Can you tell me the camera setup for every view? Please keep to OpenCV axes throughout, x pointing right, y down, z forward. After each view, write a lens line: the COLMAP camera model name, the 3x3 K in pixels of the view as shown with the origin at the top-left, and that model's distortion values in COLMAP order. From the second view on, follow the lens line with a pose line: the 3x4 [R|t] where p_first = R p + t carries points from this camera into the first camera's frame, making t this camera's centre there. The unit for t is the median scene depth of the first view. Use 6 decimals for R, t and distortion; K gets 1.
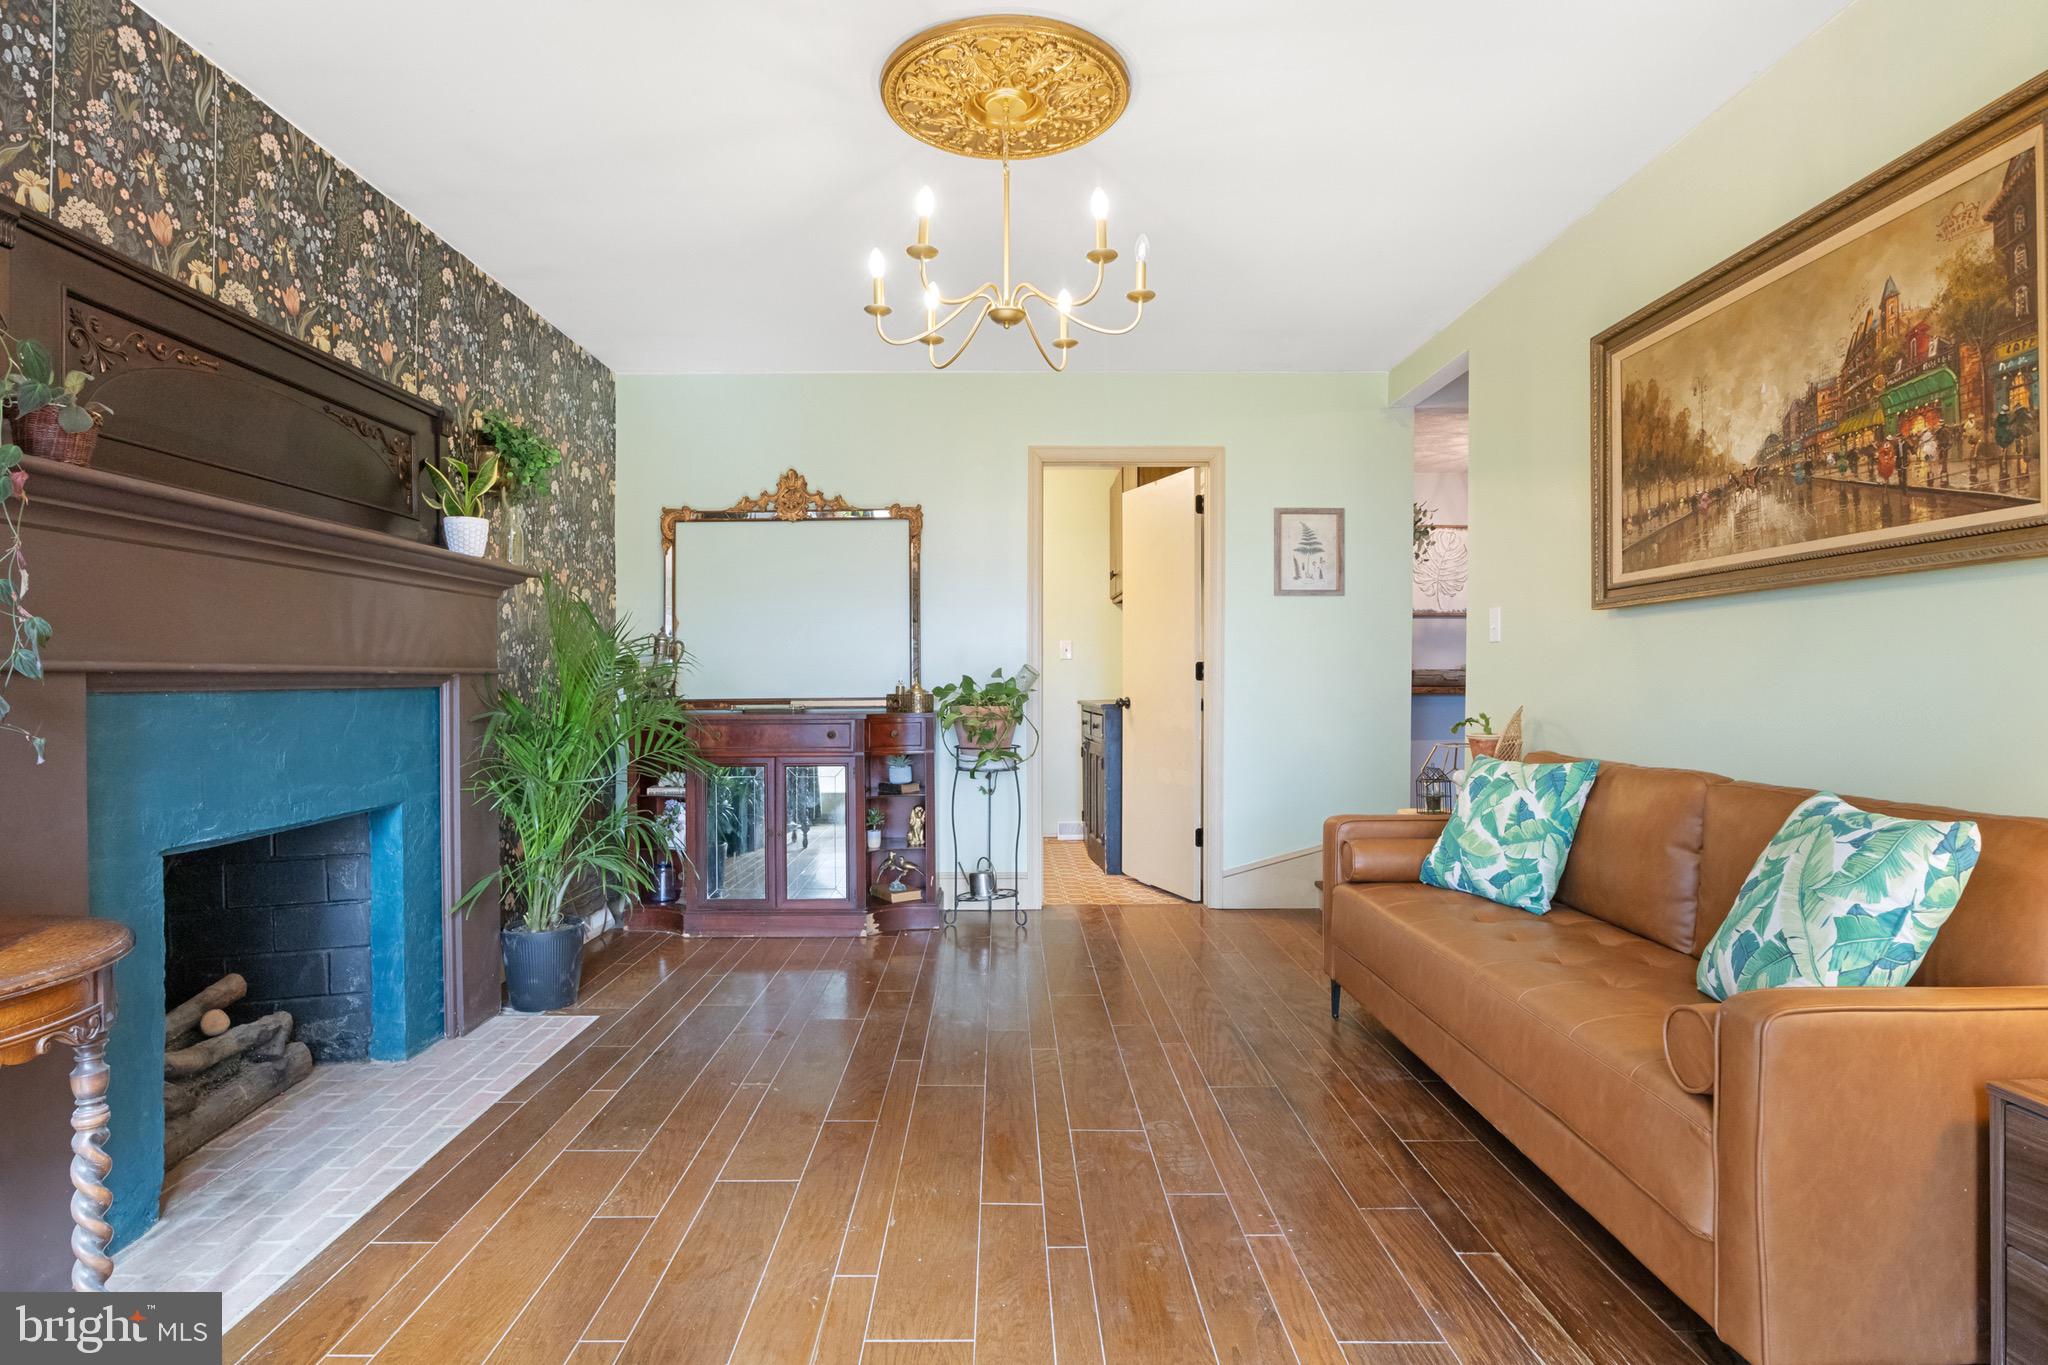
lens RADIAL K [[1073.0, 0, 1010.3], [0, 1073.0, 688.1], [0, 0, 1]] dist [-0.008915, 0.001246]
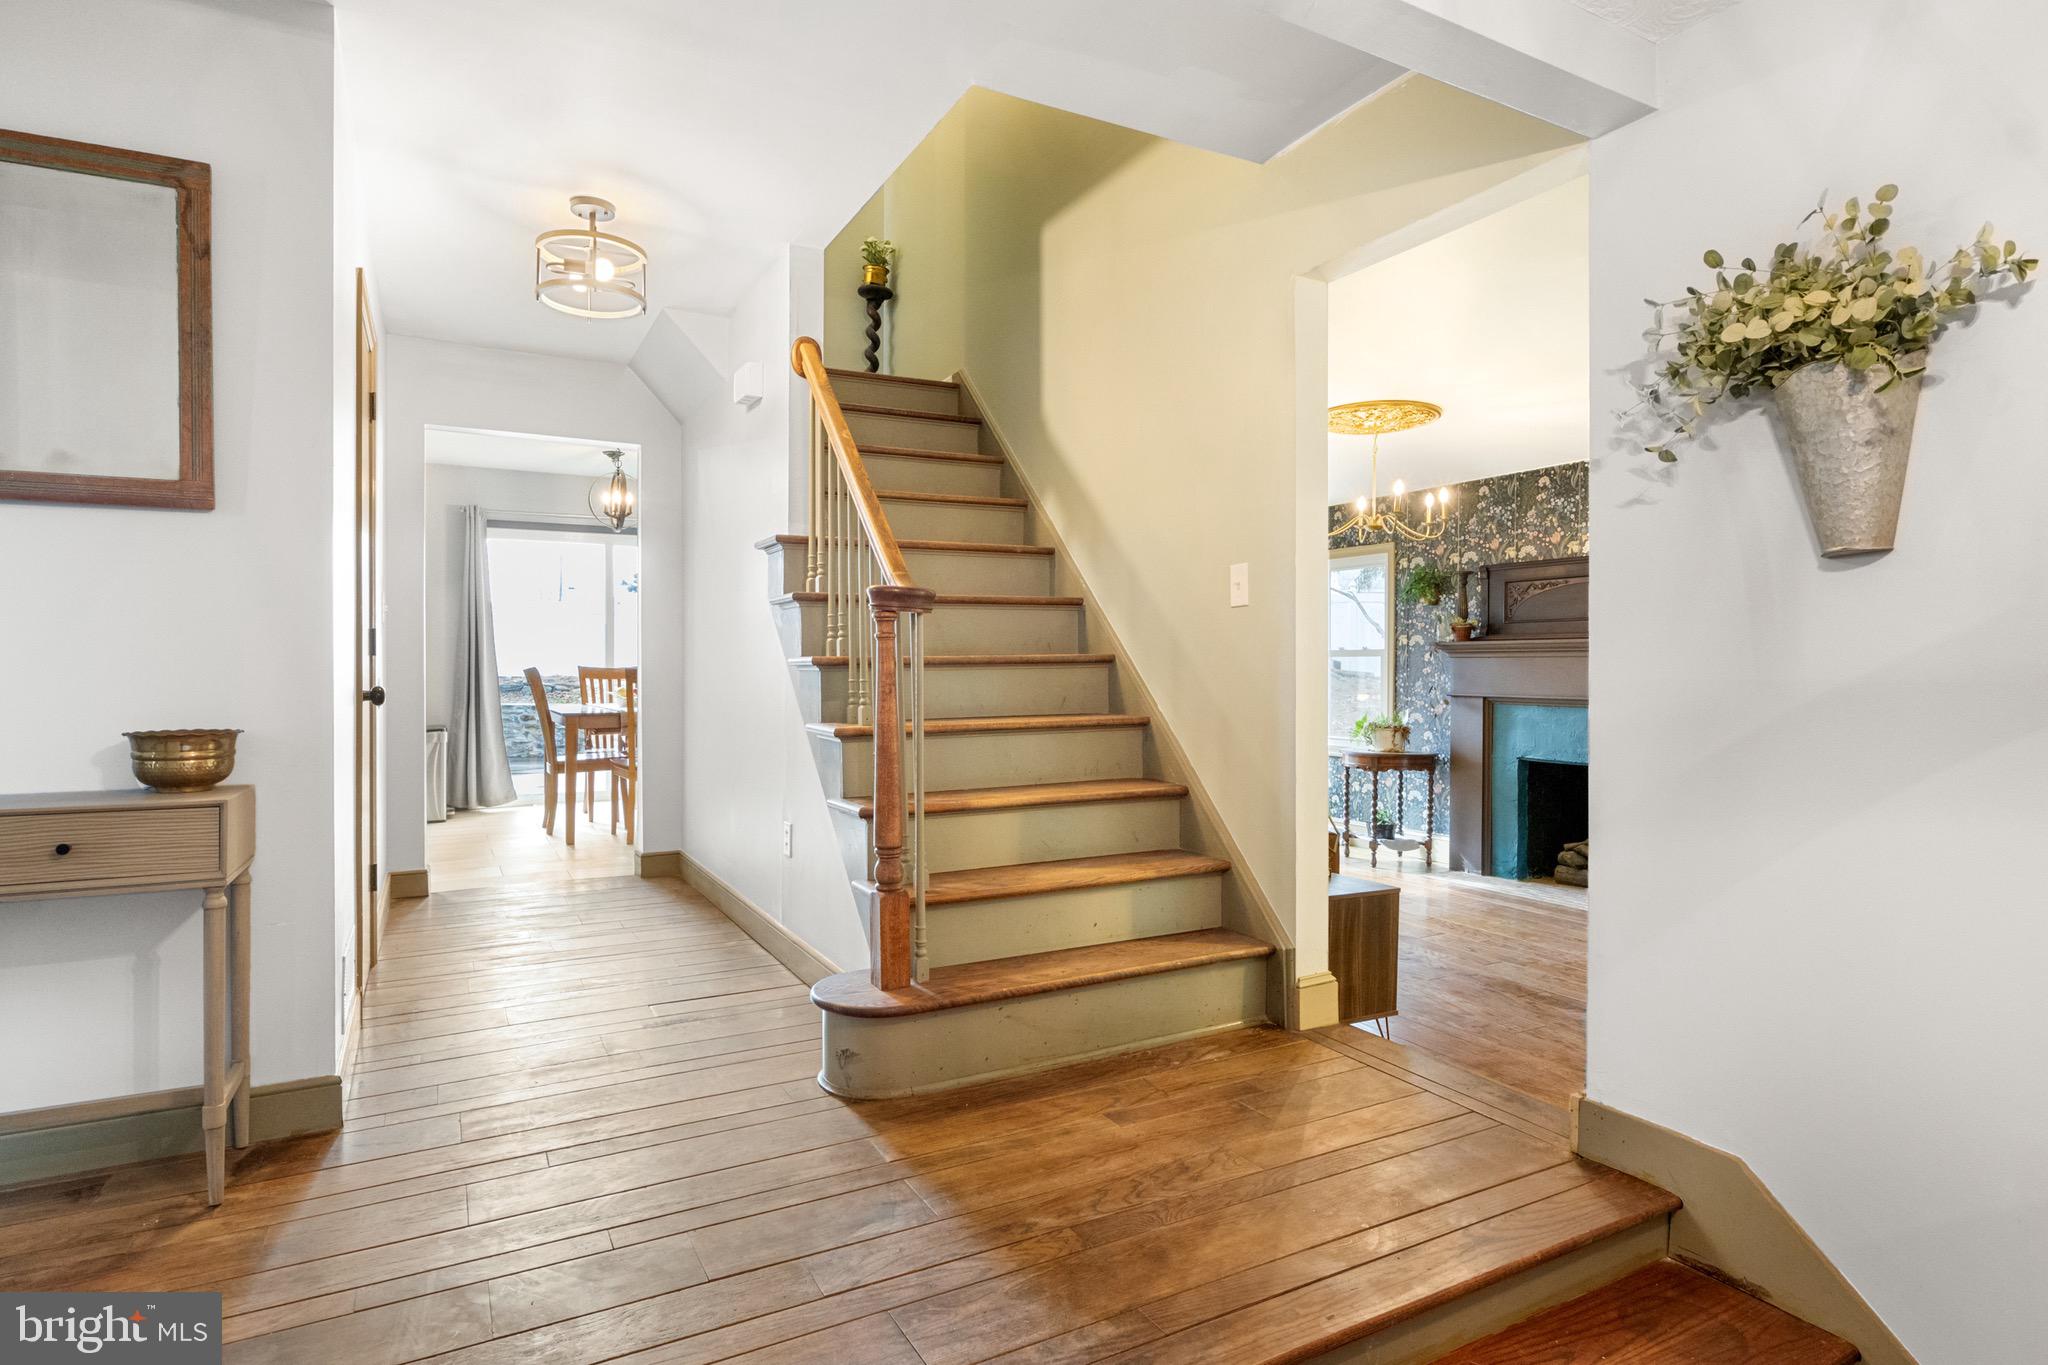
lens RADIAL K [[1073.0, 0, 1015.1], [0, 1073.0, 662.5], [0, 0, 1]] dist [-0.008915, 0.001246]
pose [[-0.886682, -0.003923, -0.462363, 1.380214], [-0.009196, 0.999916, 0.009151, -0.096596], [0.462288, 0.012366, -0.886643, 2.240191]]
